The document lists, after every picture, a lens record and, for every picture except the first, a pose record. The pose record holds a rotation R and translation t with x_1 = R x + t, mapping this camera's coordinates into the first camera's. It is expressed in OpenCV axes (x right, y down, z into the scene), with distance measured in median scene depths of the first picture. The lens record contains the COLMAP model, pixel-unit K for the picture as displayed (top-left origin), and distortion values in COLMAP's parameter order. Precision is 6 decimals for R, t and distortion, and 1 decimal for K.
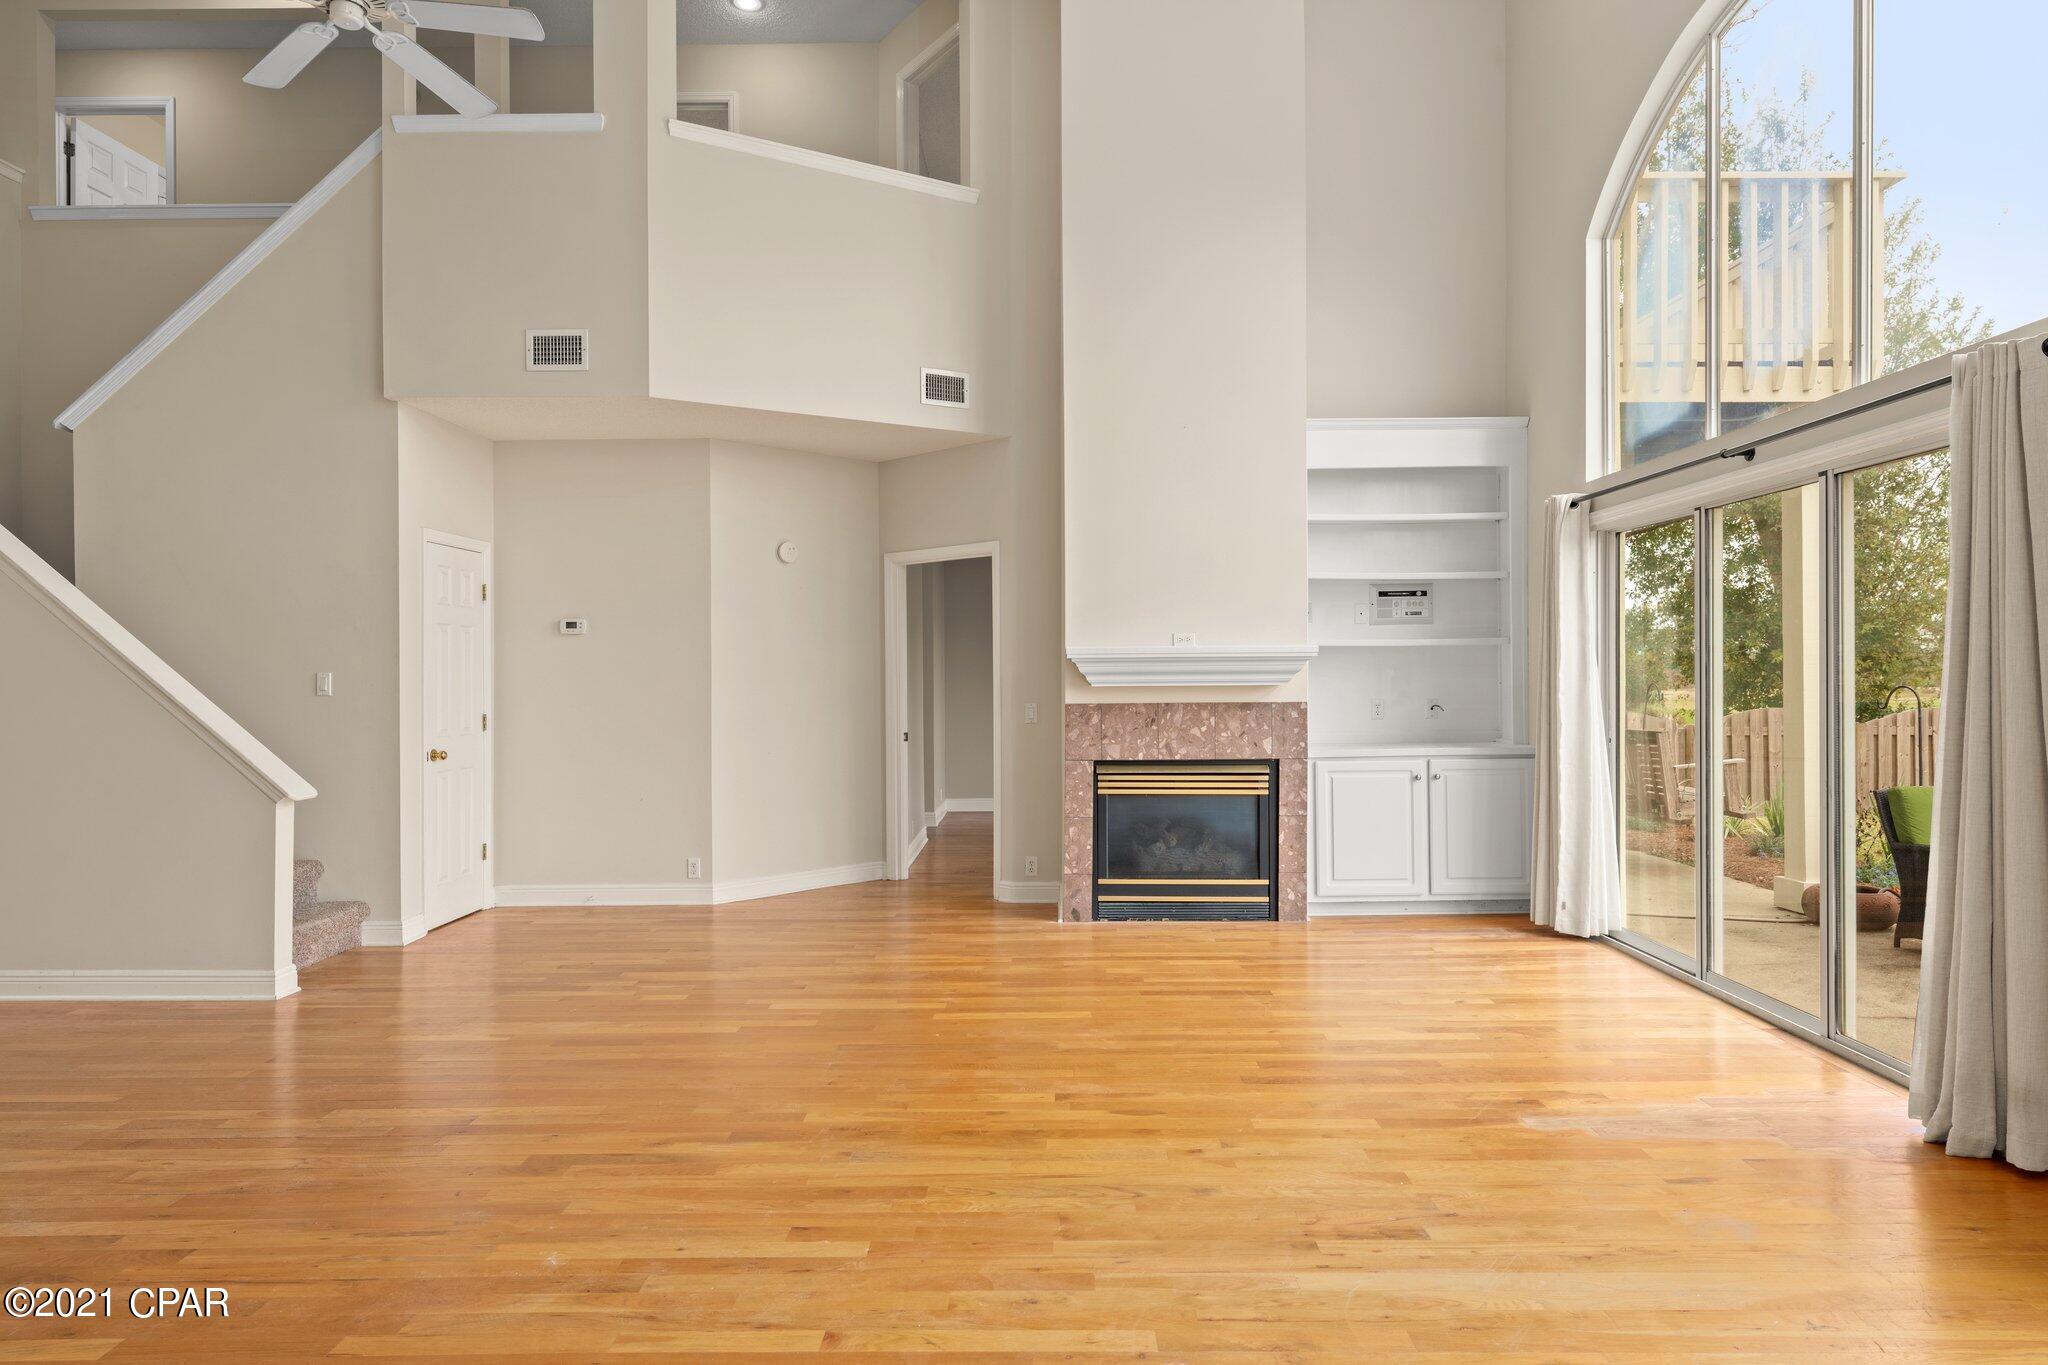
lens RADIAL K [[1200.1, 0, 1033.2], [0, 1200.1, 679.1], [0, 0, 1]] dist [0.008755, -0.002301]
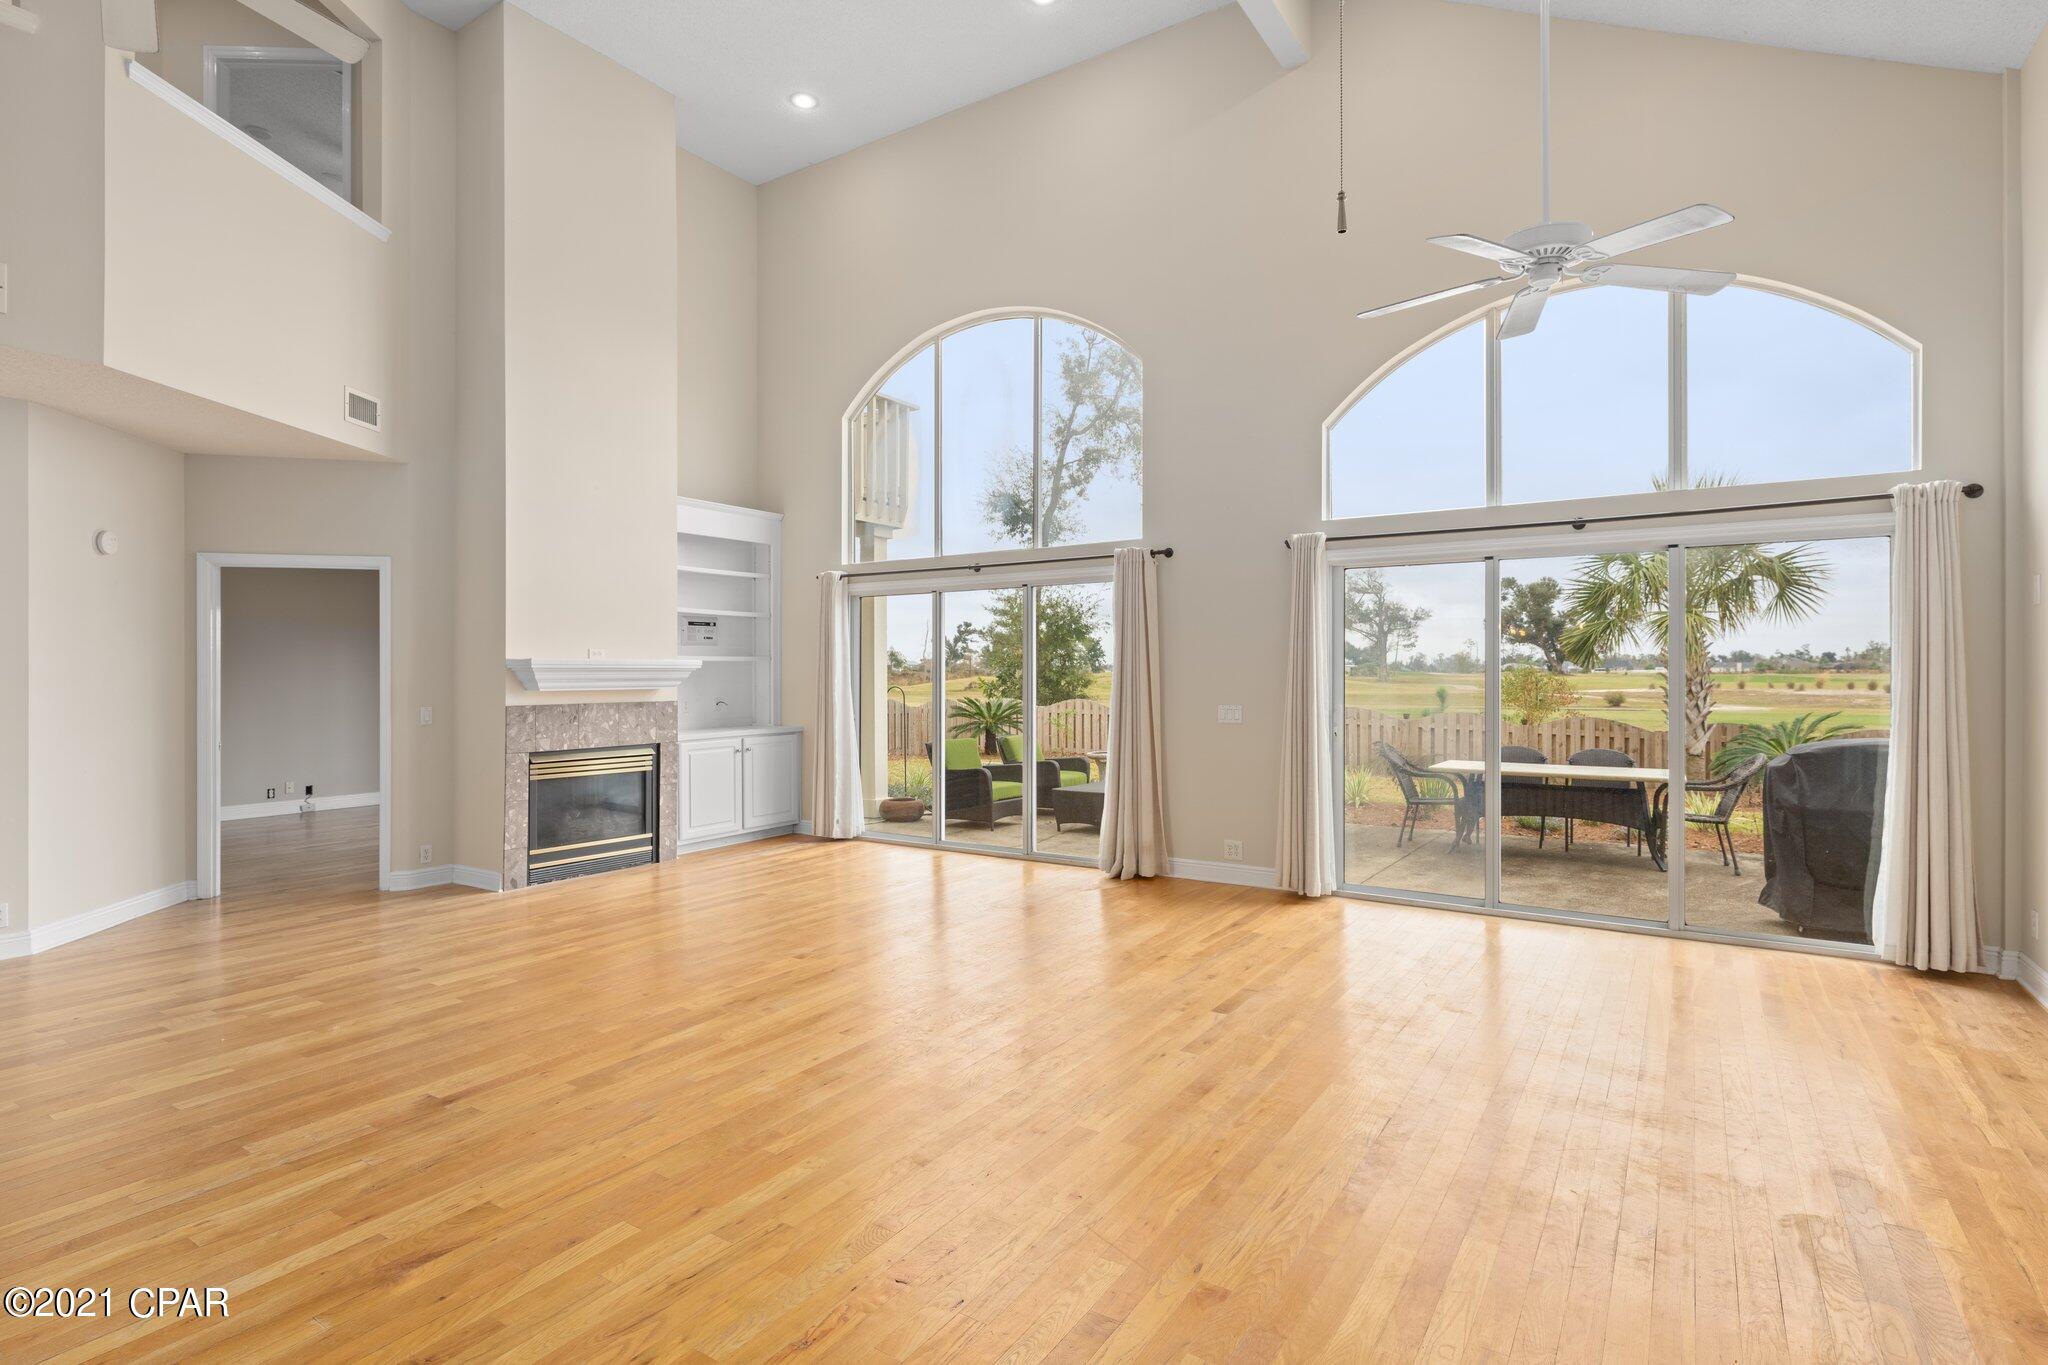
lens RADIAL K [[1009.5, 0, 1031.2], [0, 1009.5, 674.8], [0, 0, 1]] dist [0.003757, 0.000270]
pose [[0.537945, 0.004066, 0.842970, -0.533836], [0.000180, 0.999988, -0.004938, -0.005188], [-0.842980, 0.002808, 0.537938, 0.029368]]
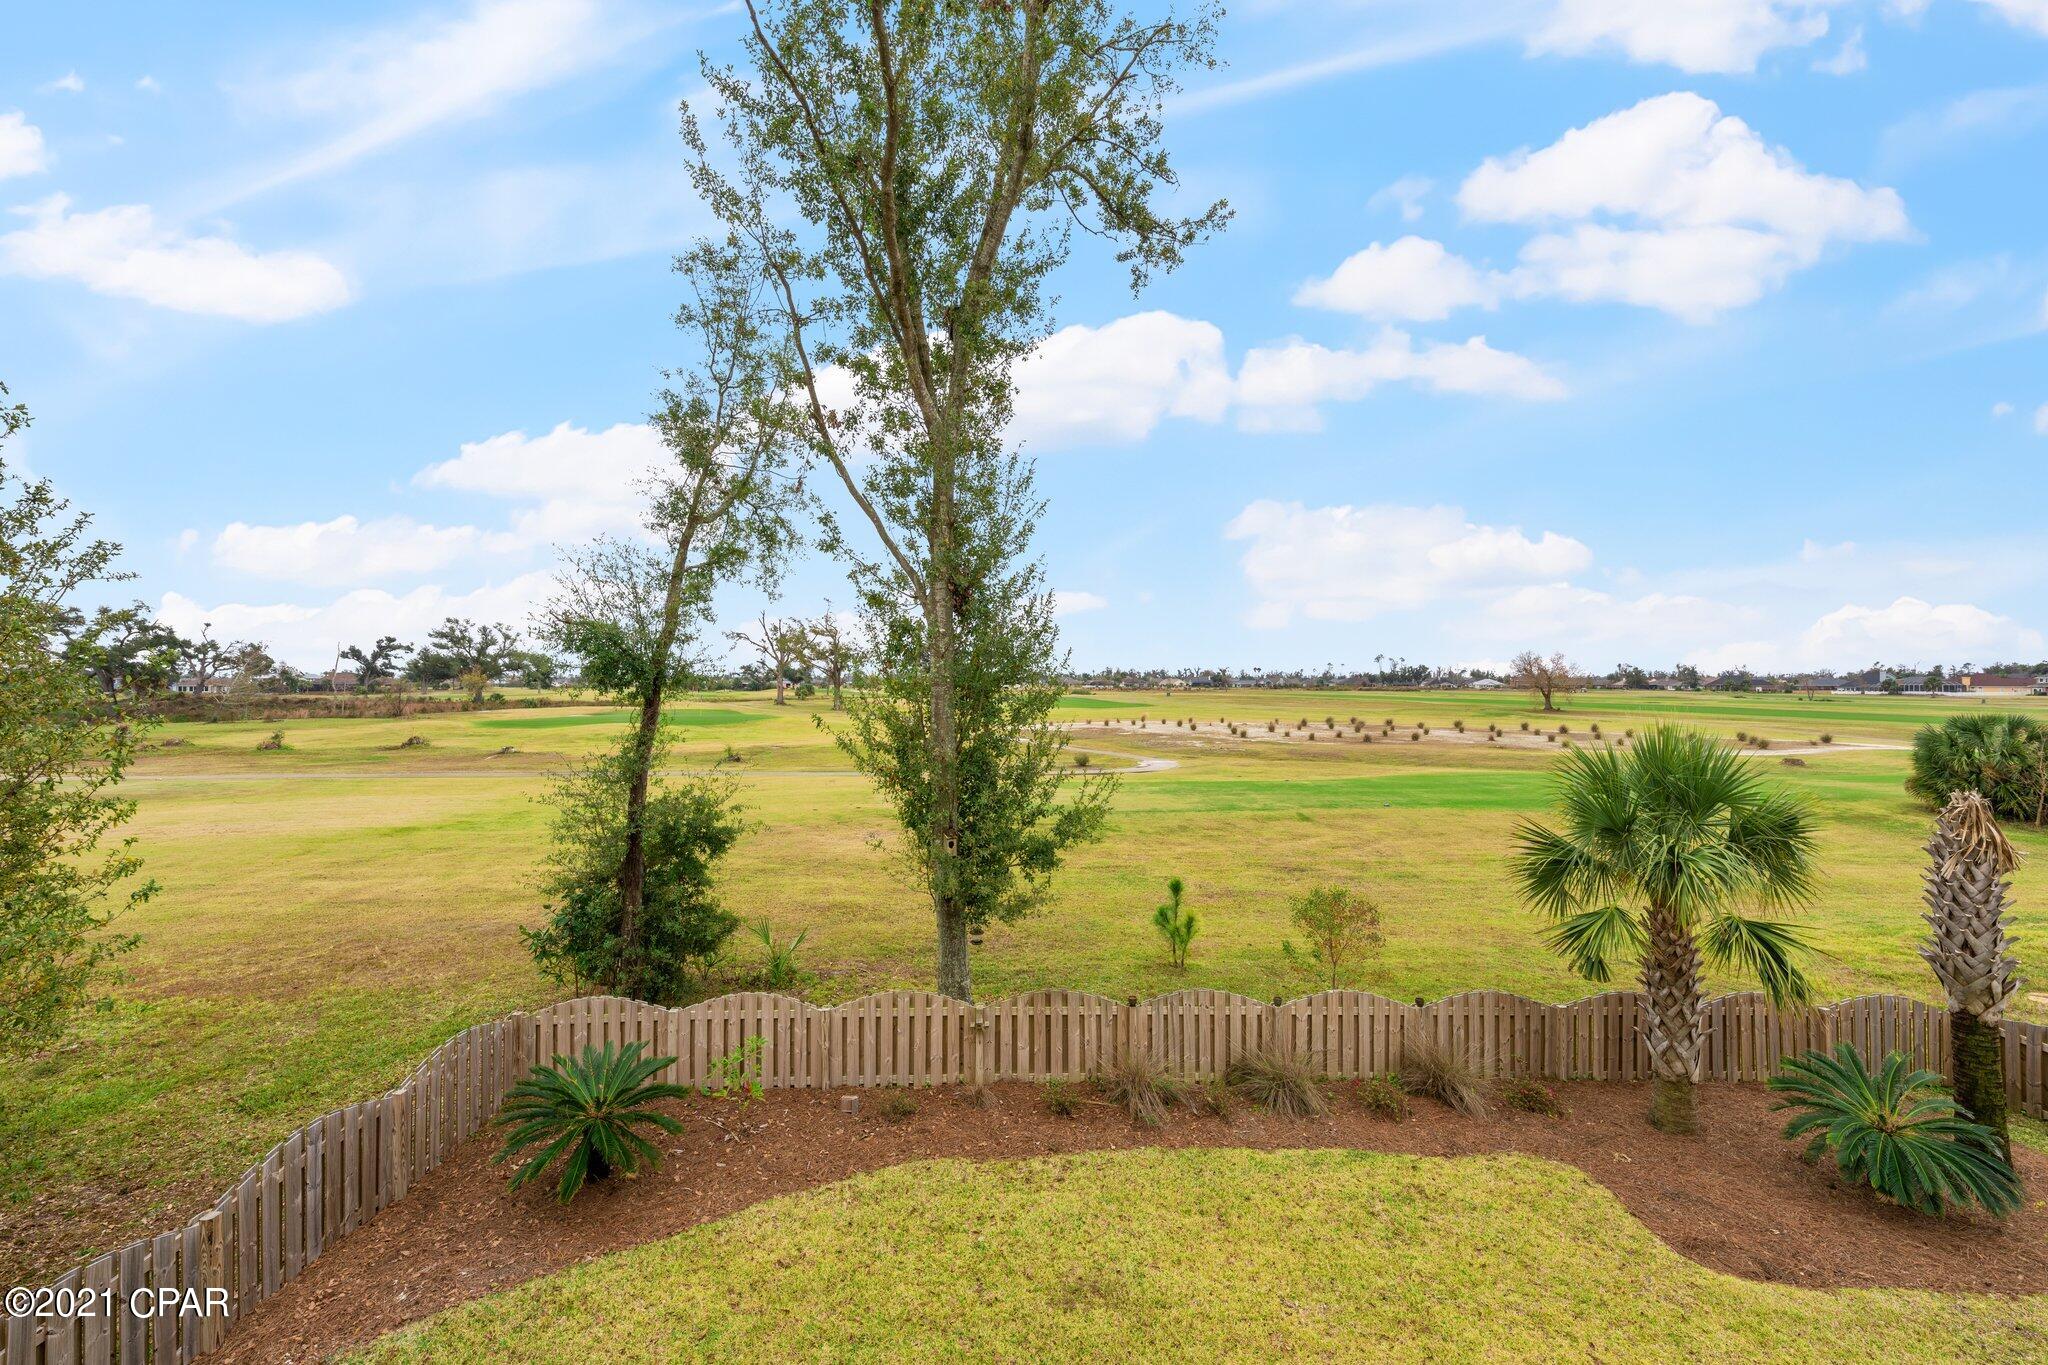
lens RADIAL K [[810.9, 0, 1013.8], [0, 810.9, 673.9], [0, 0, 1]] dist [-0.004300, 0.000912]
pose [[-0.031220, 0.011594, 0.999445, 0.741772], [-0.000177, 0.999933, -0.011606, -0.521650], [-0.999513, -0.000539, -0.031216, 1.195910]]
